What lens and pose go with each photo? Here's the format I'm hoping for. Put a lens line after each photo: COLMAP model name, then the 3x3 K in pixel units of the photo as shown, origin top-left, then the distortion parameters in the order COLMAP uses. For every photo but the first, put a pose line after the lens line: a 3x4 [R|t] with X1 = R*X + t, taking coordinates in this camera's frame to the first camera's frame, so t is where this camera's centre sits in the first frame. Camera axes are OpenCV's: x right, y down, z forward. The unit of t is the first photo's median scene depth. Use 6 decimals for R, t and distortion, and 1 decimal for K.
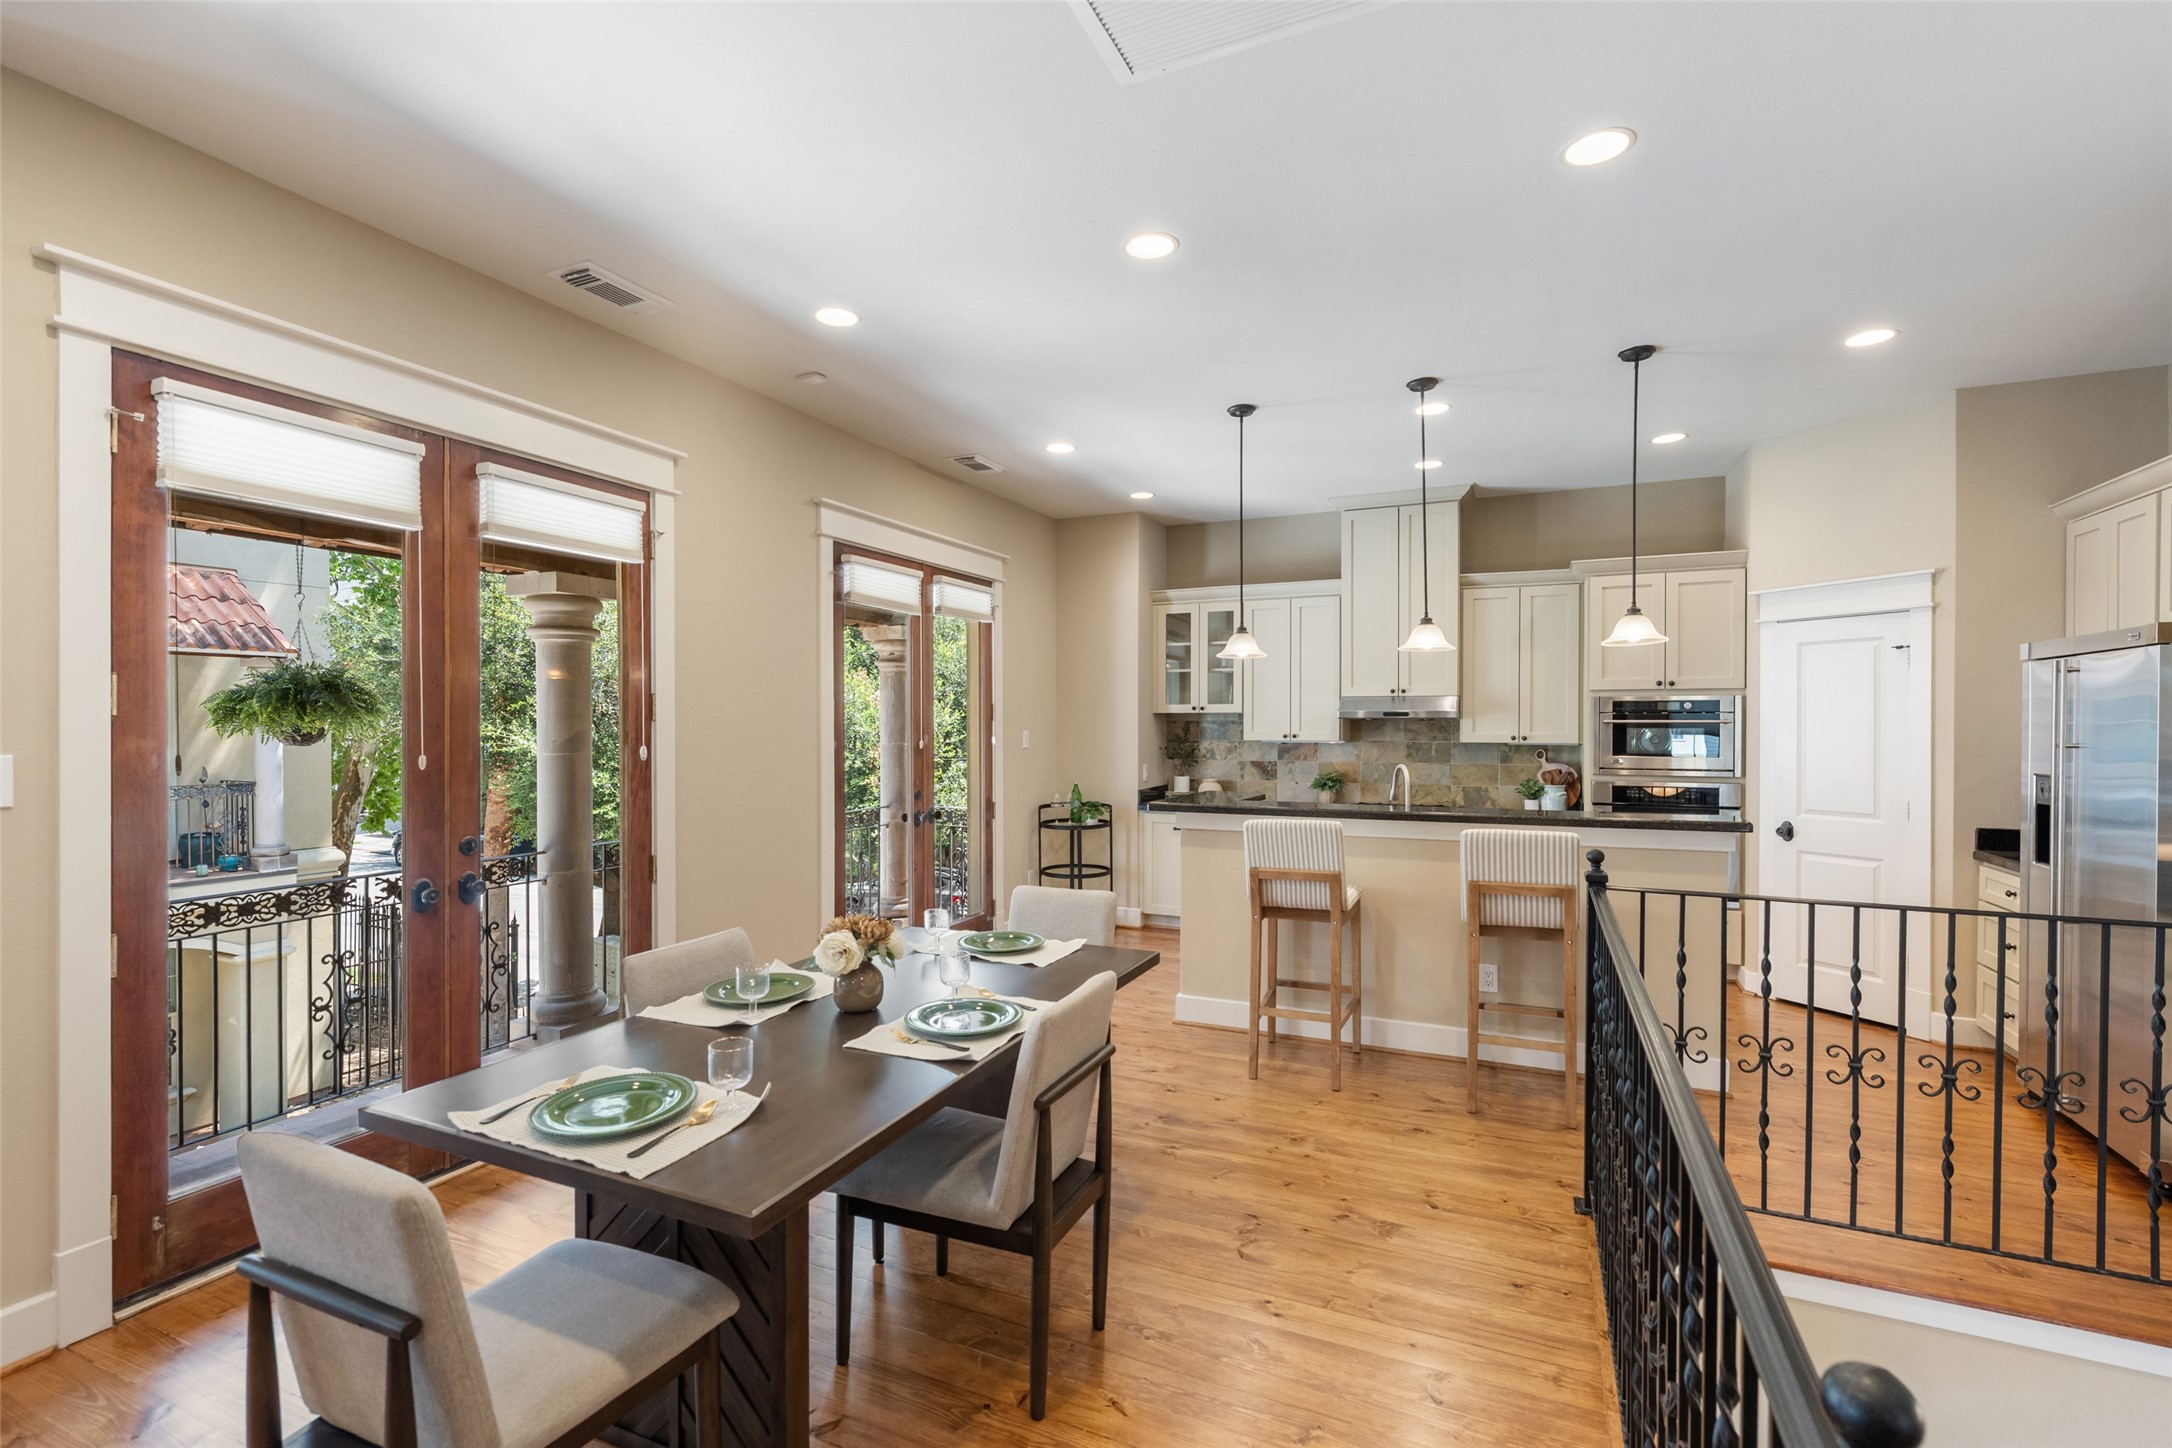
lens RADIAL K [[955.9, 0, 1086.0], [0, 955.9, 738.6], [0, 0, 1]] dist [0.002468, 0.000230]
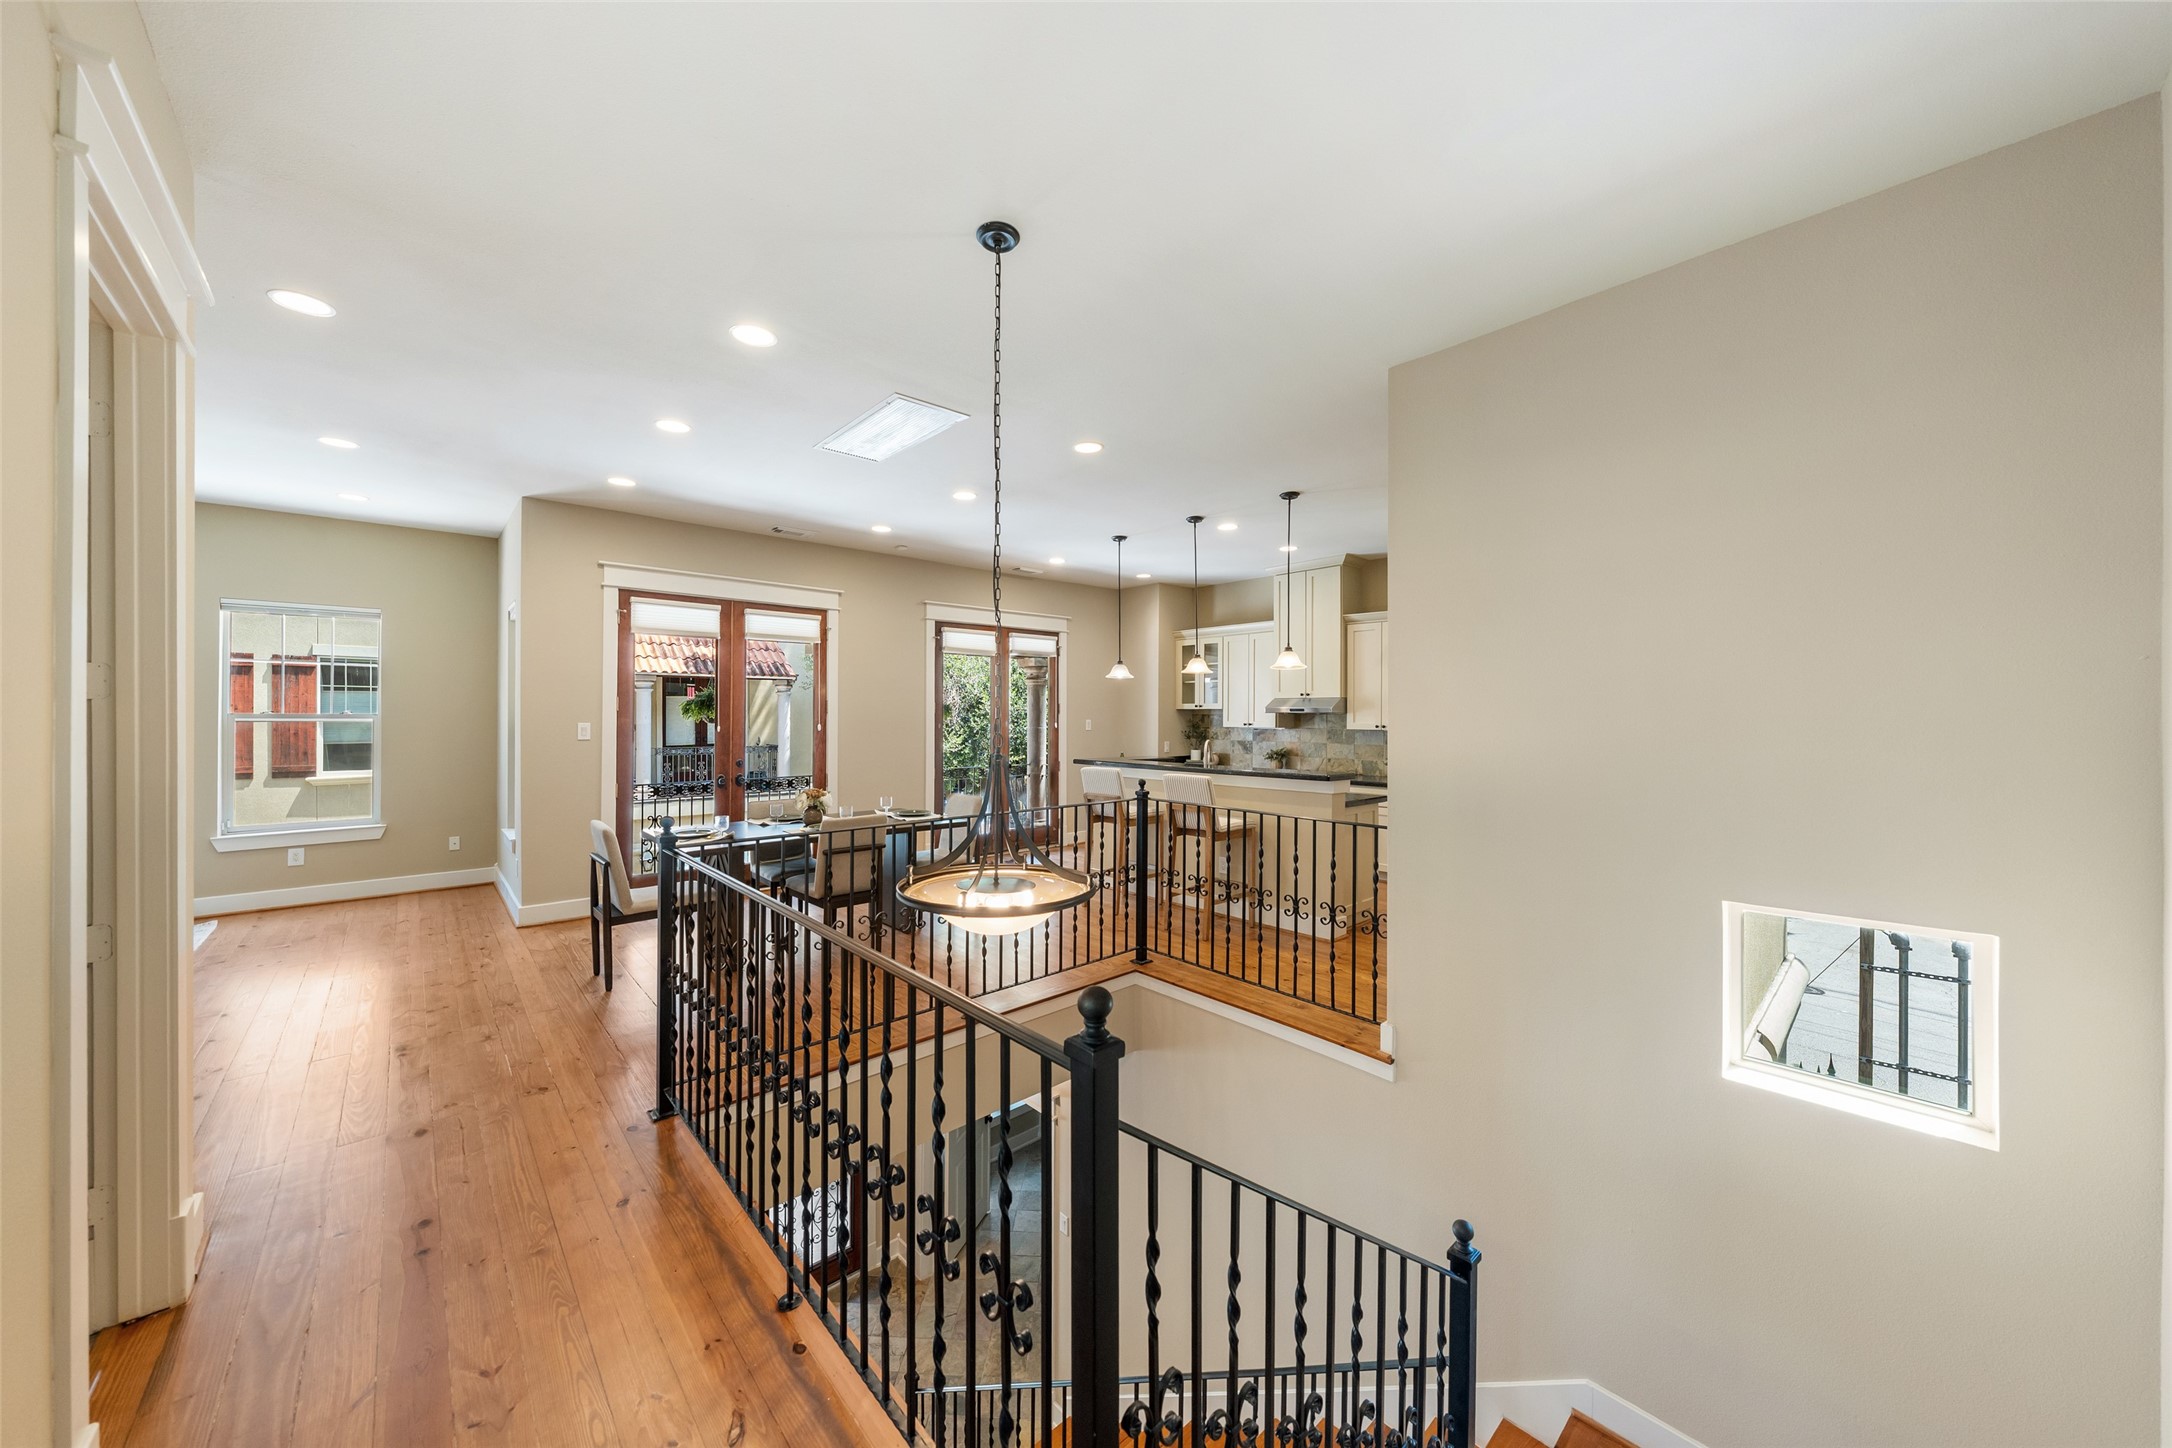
lens RADIAL K [[750.7, 0, 1077.4], [0, 750.7, 729.5], [0, 0, 1]] dist [-0.002335, 0.000282]
pose [[0.916094, 0.010603, -0.400823, 0.604145], [-0.009900, 0.999944, 0.003823, 0.005065], [0.400841, 0.000466, 0.916148, -0.279843]]
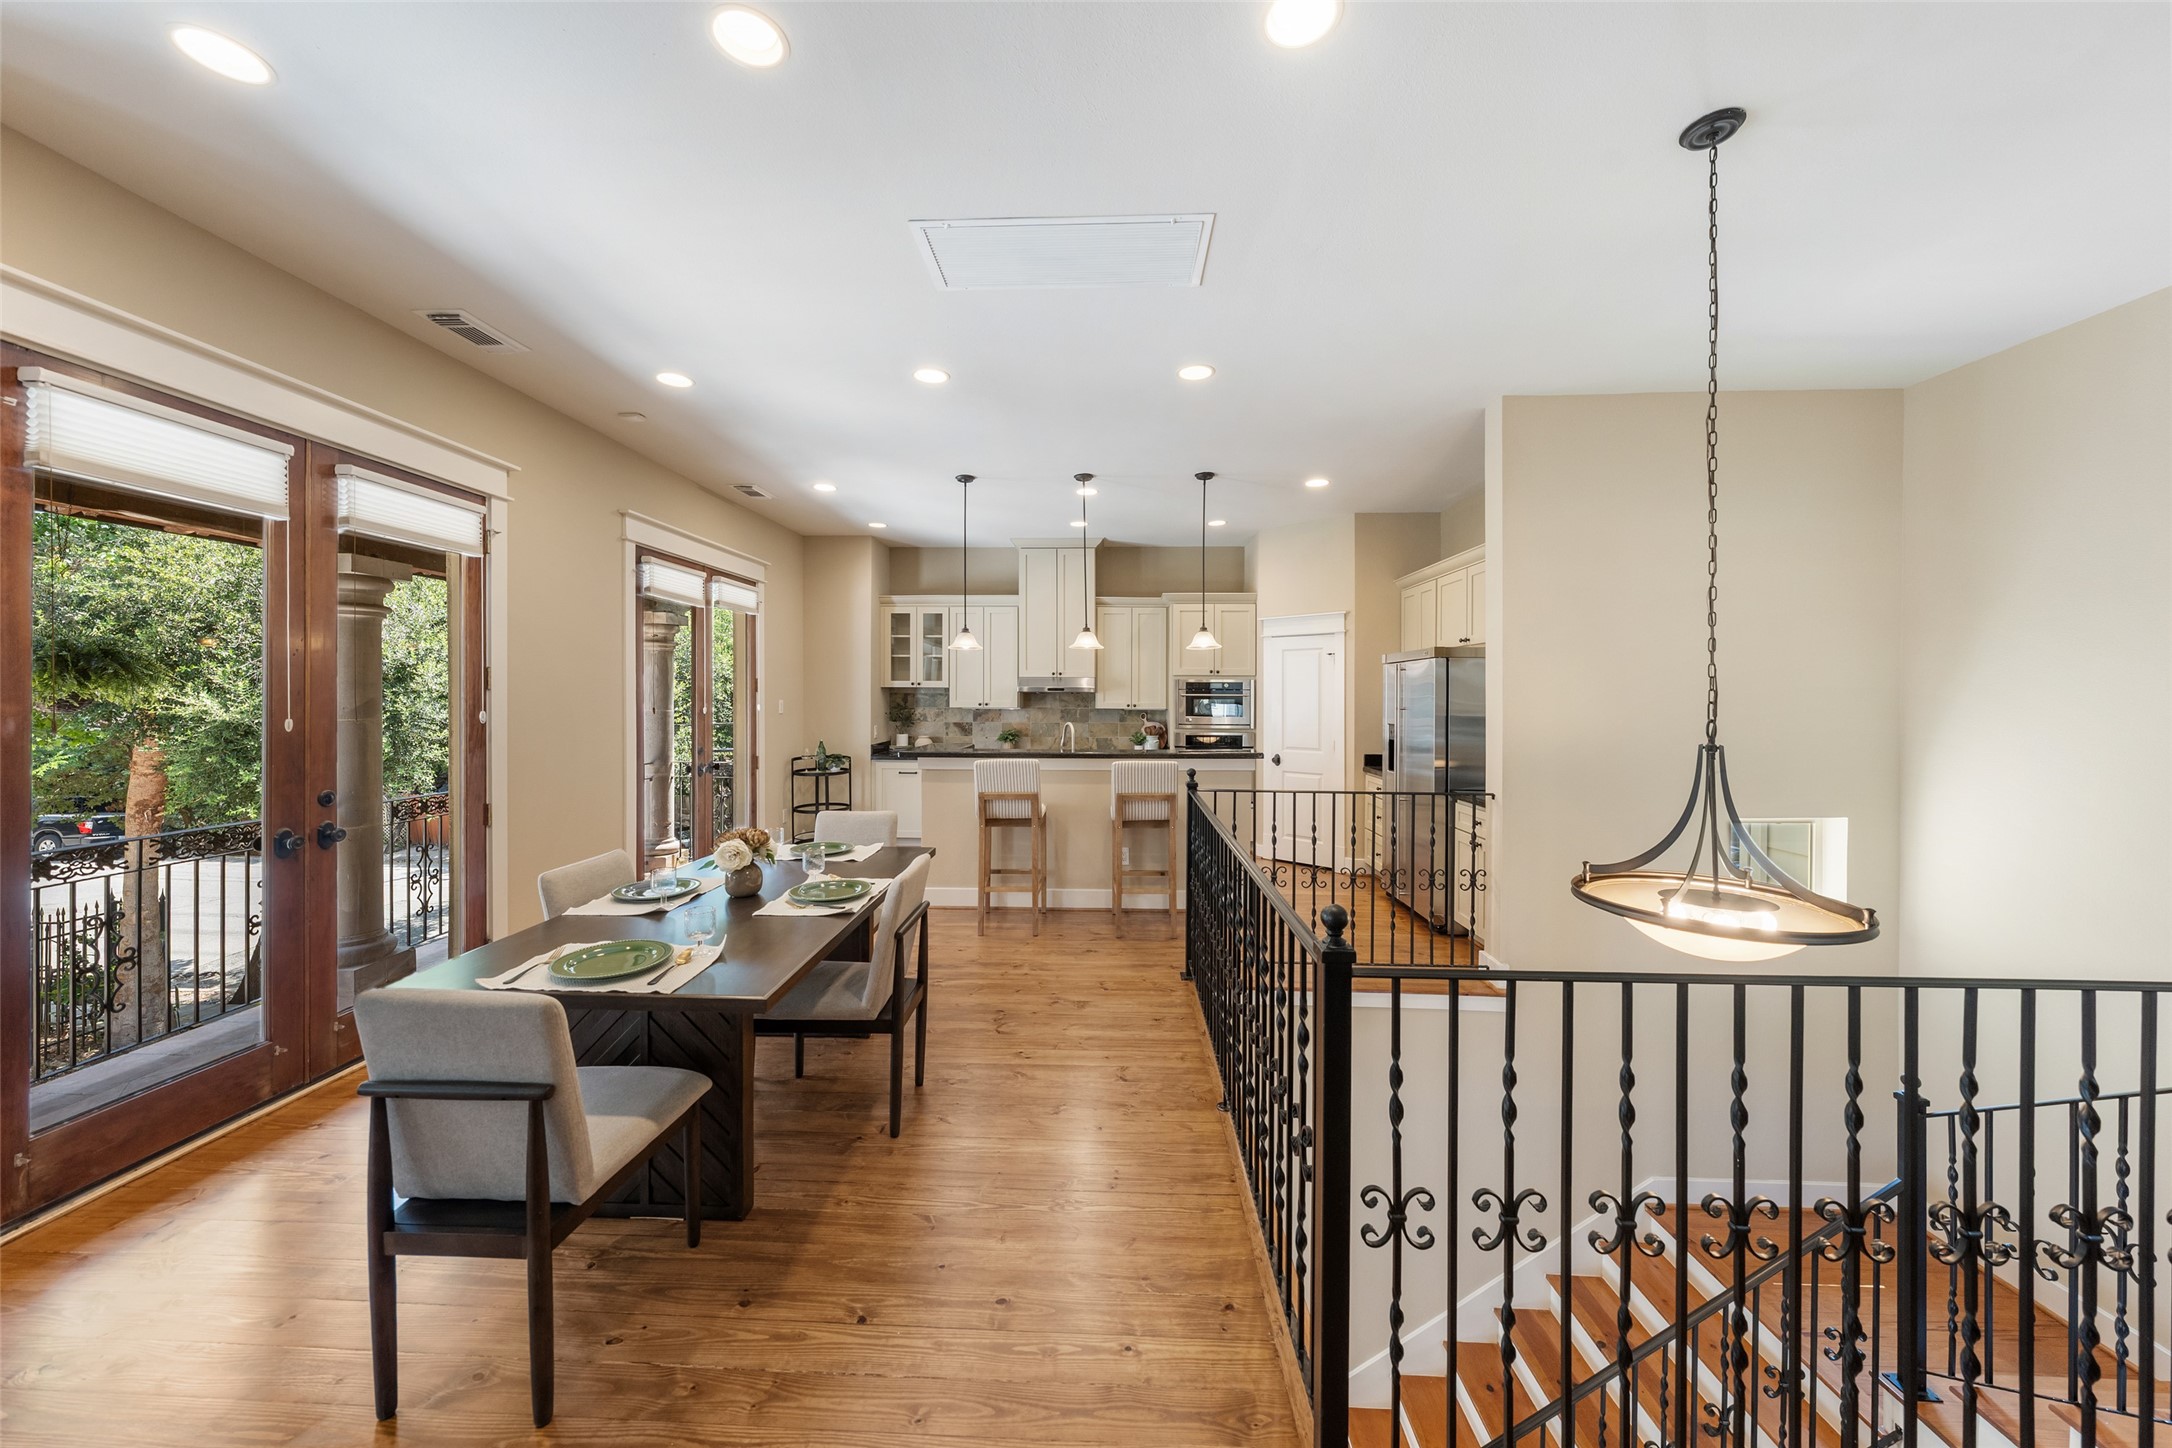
lens RADIAL K [[750.7, 0, 1080.2], [0, 750.7, 704.7], [0, 0, 1]] dist [-0.002335, 0.000282]
pose [[0.926188, 0.000171, 0.377063, -0.096675], [0.001211, 0.999993, -0.003428, 0.002859], [-0.377061, 0.003632, 0.926181, -0.106269]]
